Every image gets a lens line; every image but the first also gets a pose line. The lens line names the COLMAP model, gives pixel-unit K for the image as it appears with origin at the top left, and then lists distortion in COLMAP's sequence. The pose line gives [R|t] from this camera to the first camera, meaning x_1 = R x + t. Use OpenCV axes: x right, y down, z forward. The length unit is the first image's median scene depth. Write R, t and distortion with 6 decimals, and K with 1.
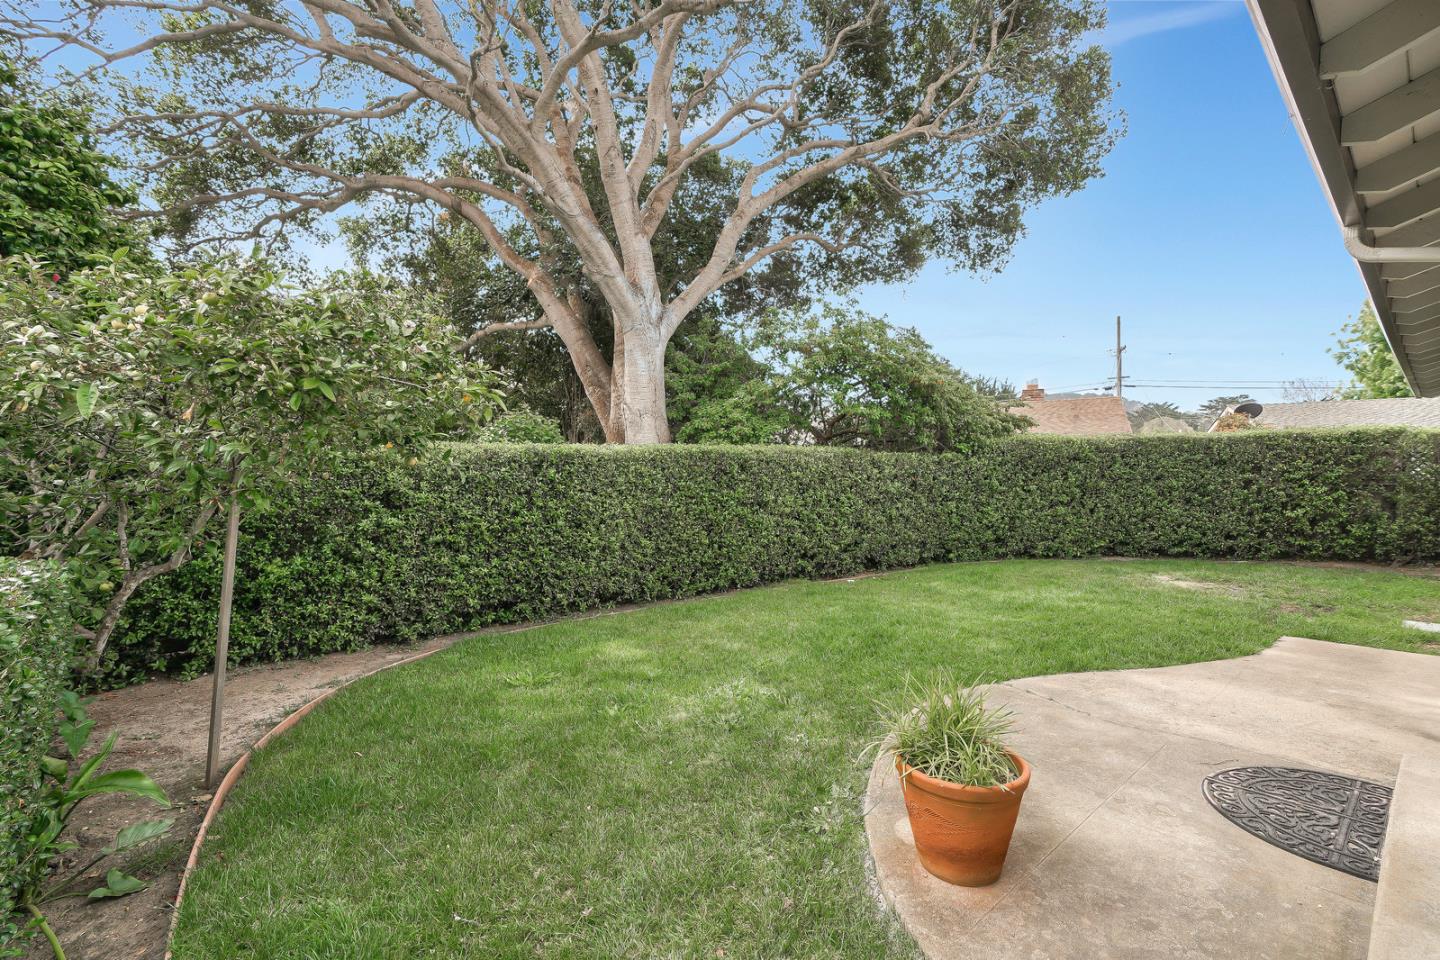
lens RADIAL K [[654.4, 0, 721.9], [0, 654.4, 473.9], [0, 0, 1]] dist [-0.011401, 0.013796]
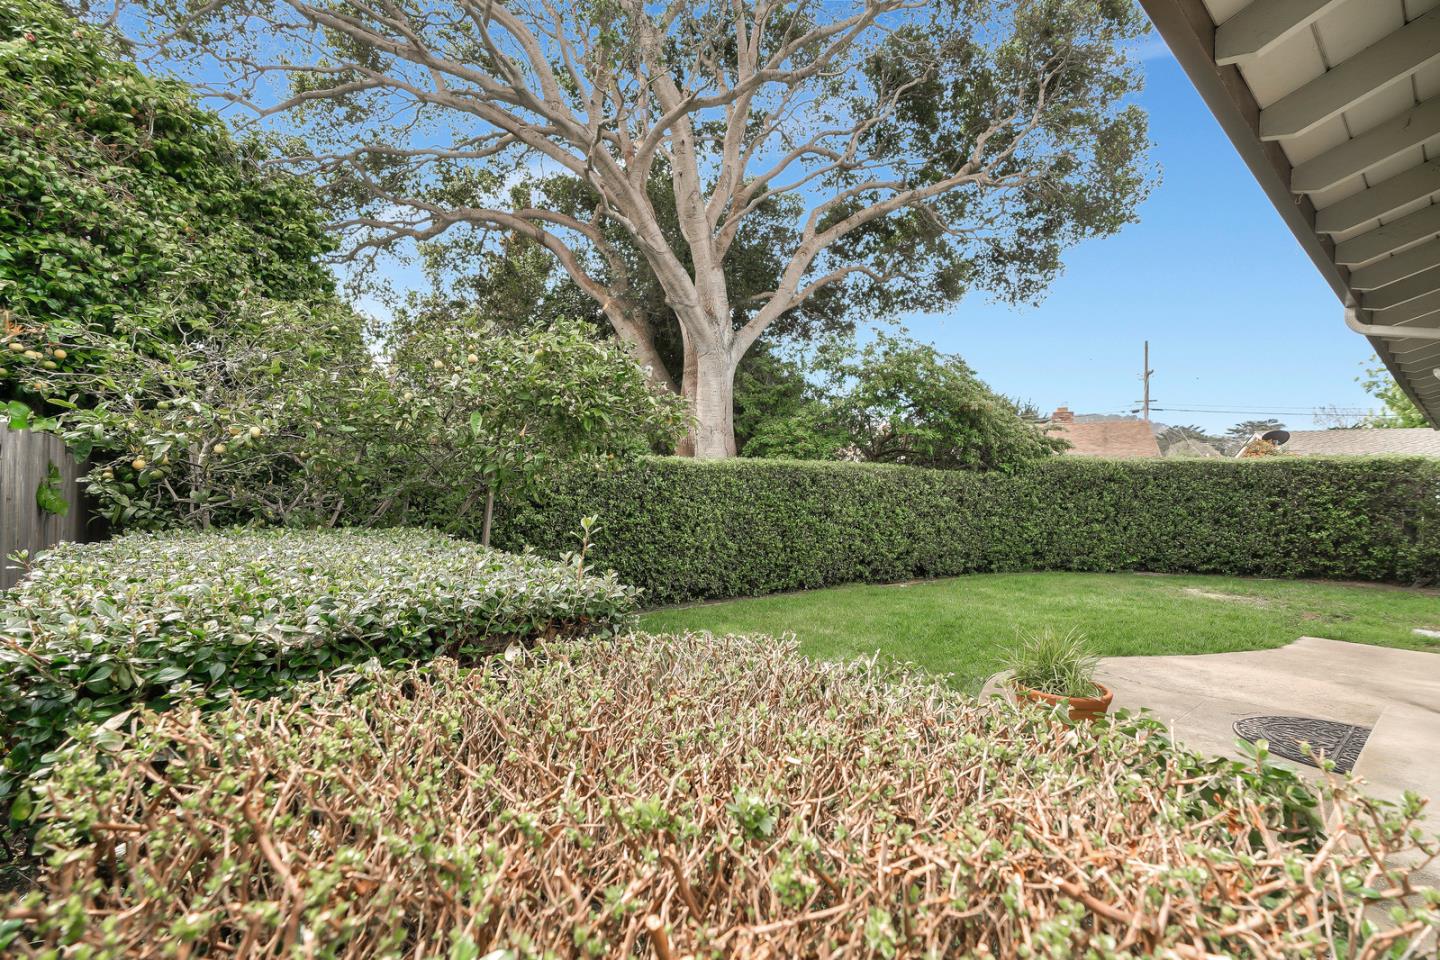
lens RADIAL K [[654.4, 0, 721.9], [0, 654.4, 473.9], [0, 0, 1]] dist [-0.011401, 0.013796]
pose [[0.999414, 0.022204, -0.026056, -0.073515], [-0.022748, 0.999526, -0.020767, 0.004438], [0.025583, 0.021348, 0.999445, -0.096090]]
